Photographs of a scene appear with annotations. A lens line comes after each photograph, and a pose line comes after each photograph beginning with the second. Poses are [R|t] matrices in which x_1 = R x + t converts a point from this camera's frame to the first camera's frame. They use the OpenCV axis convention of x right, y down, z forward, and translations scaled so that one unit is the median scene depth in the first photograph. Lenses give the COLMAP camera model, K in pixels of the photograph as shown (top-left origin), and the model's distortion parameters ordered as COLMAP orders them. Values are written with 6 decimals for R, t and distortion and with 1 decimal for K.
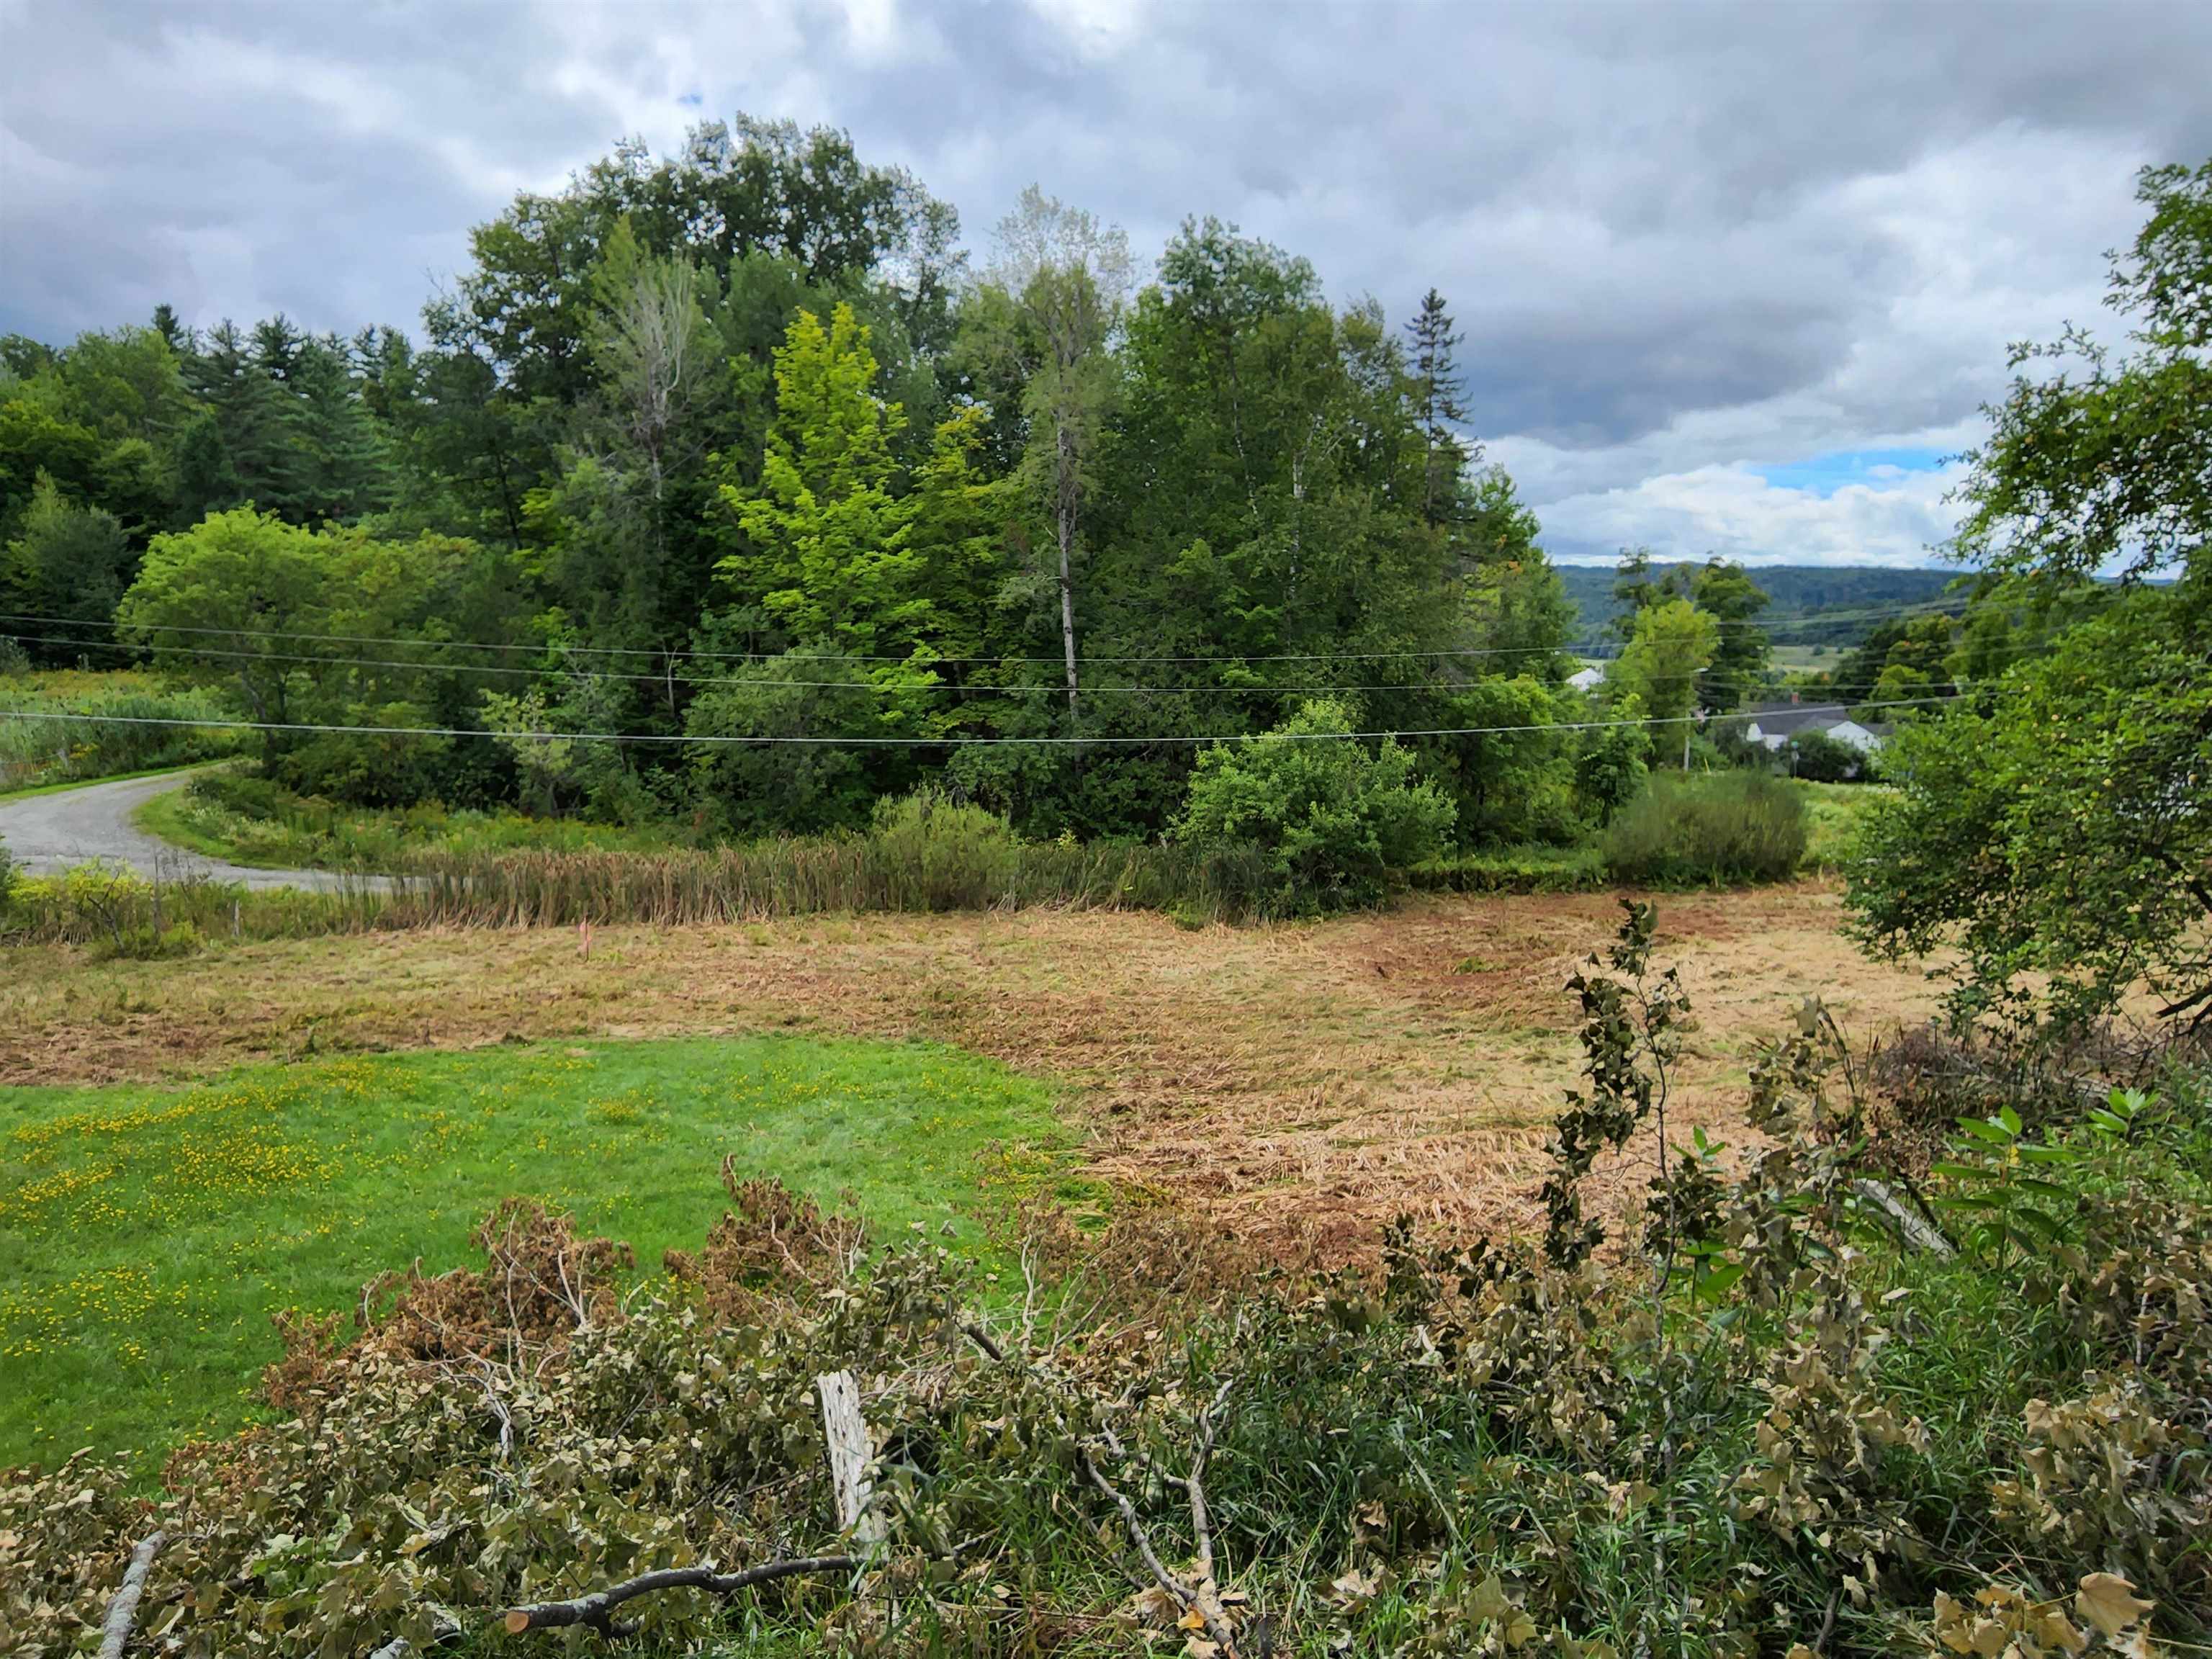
lens RADIAL K [[887.8, 0, 1109.4], [0, 887.8, 926.1], [0, 0, 1]] dist [-0.030621, -0.000529]
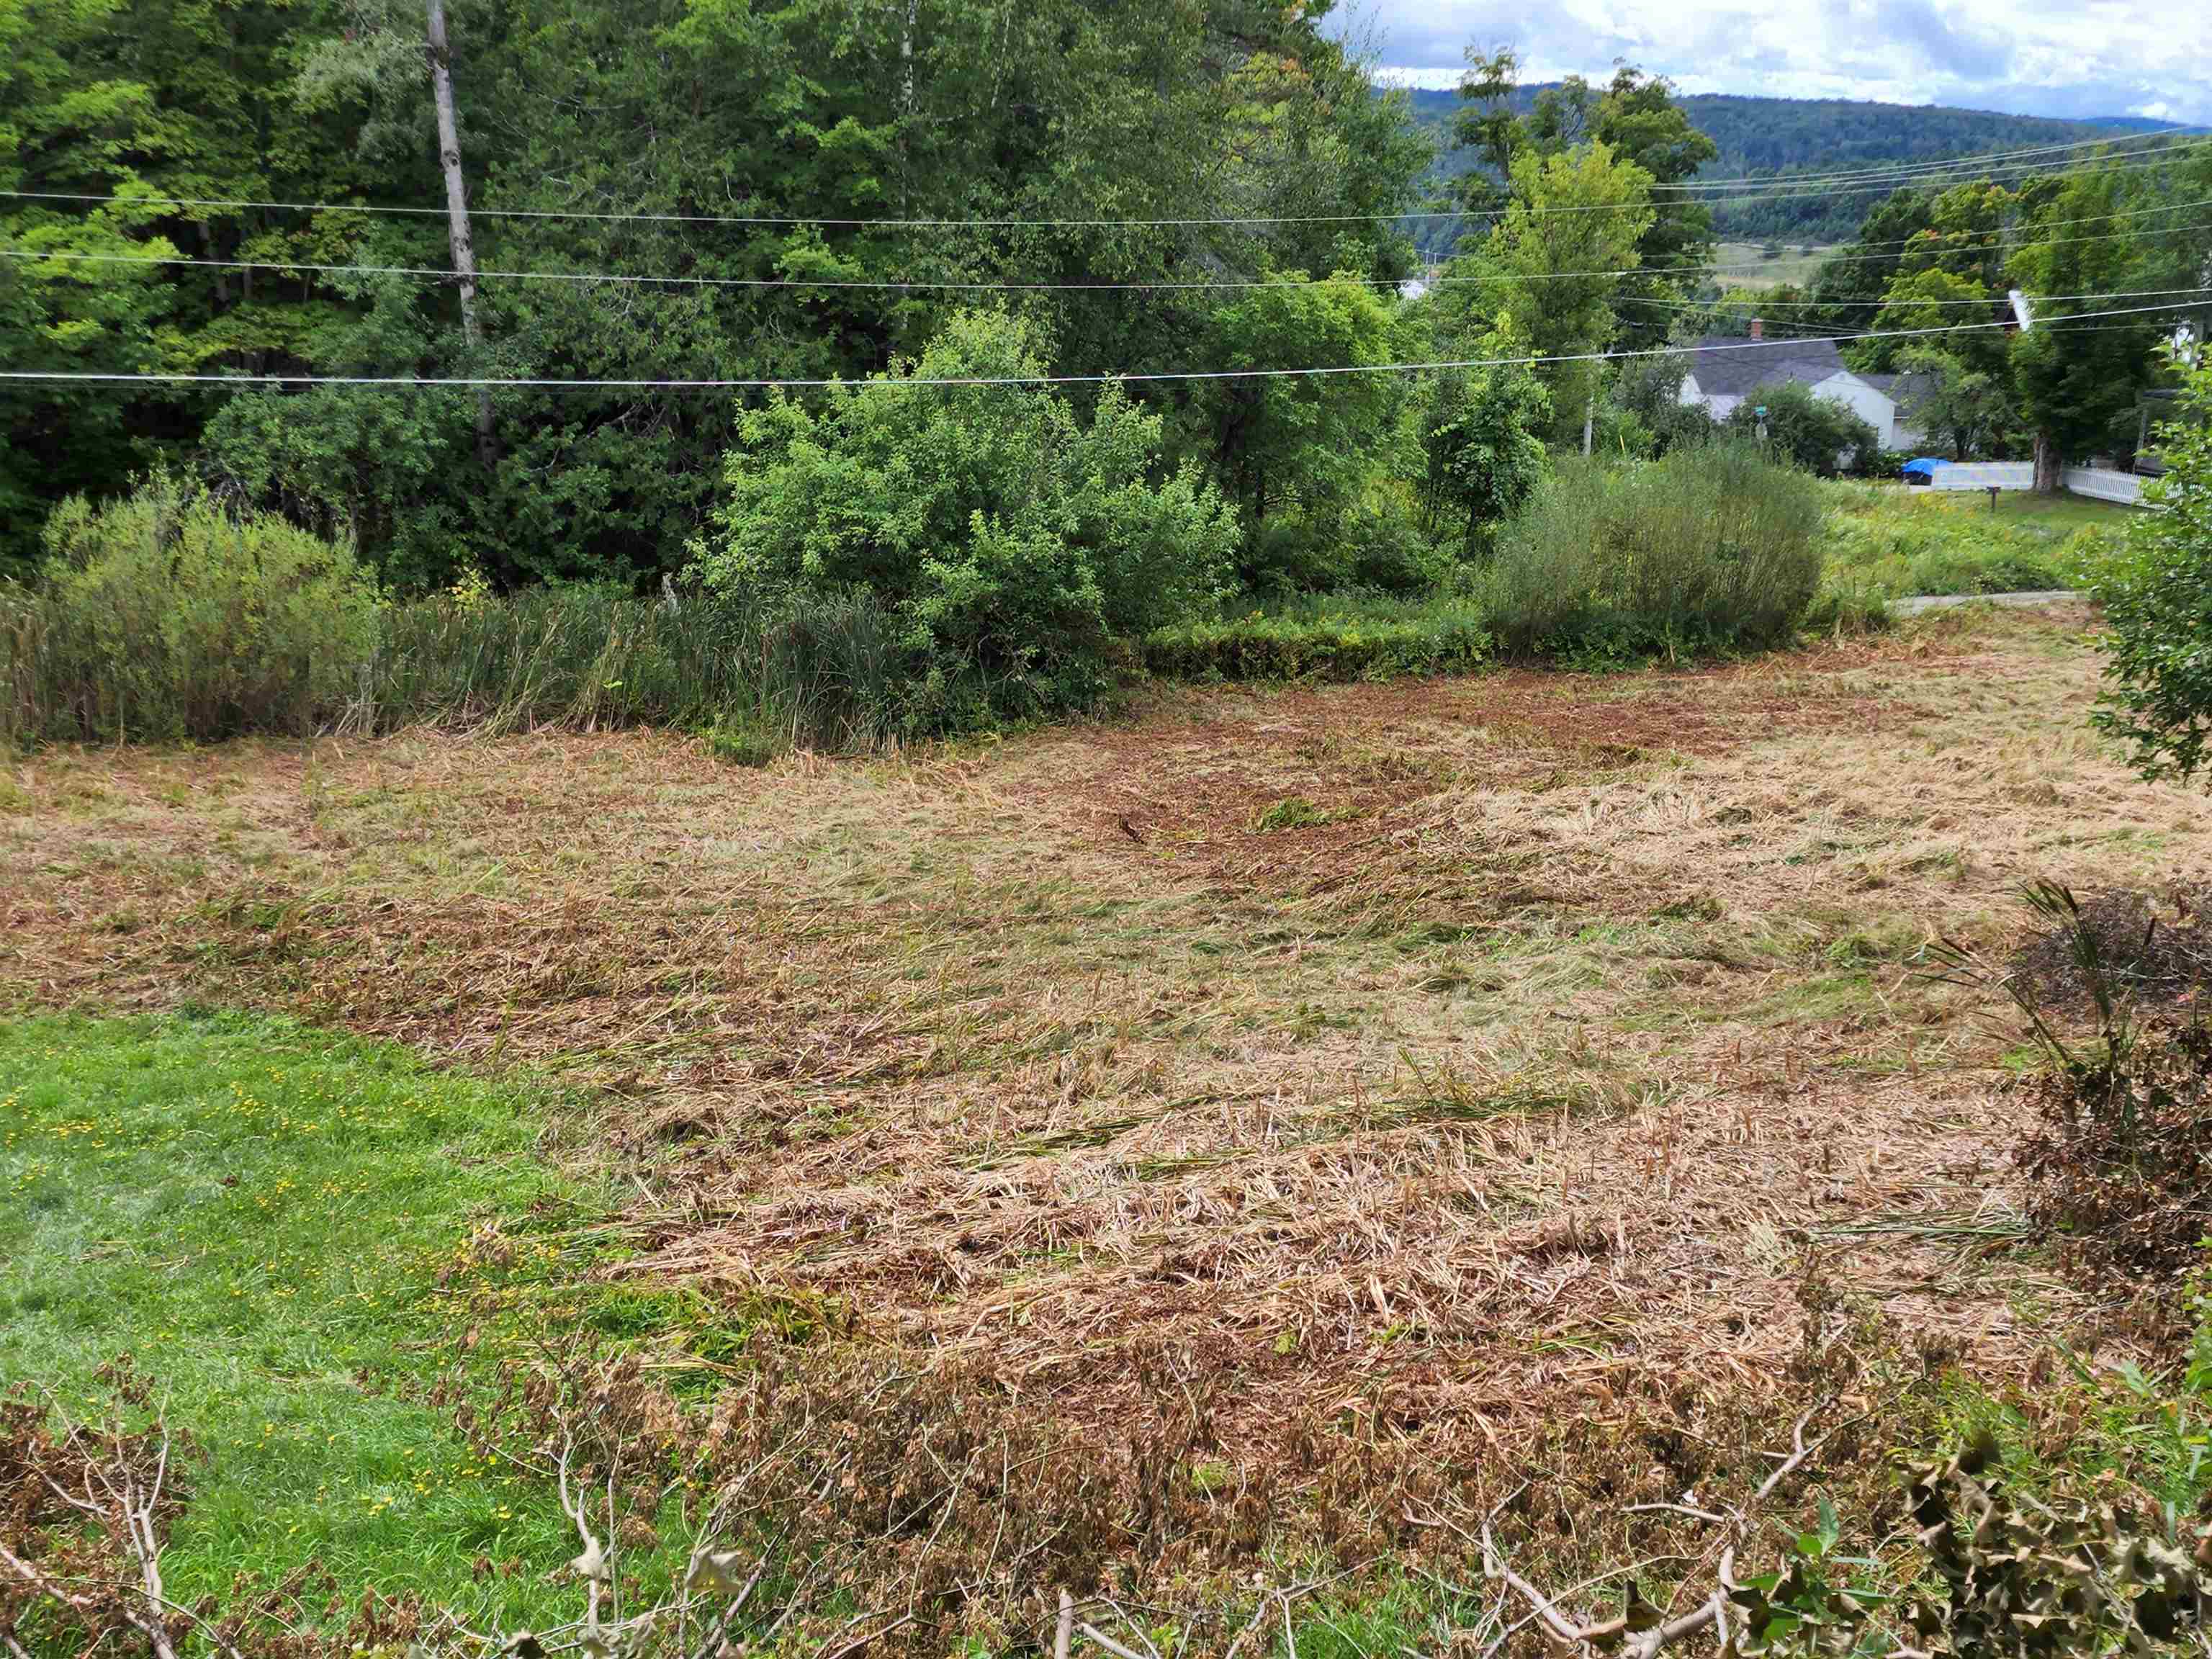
lens RADIAL K [[1923.6, 0, 1122.6], [0, 1923.6, 847.2], [0, 0, 1]] dist [0.061915, -0.095142]
pose [[0.980951, -0.038275, 0.190446, 0.094028], [0.027667, 0.997930, 0.058052, -0.006483], [-0.192274, -0.051677, 0.979980, -0.135583]]
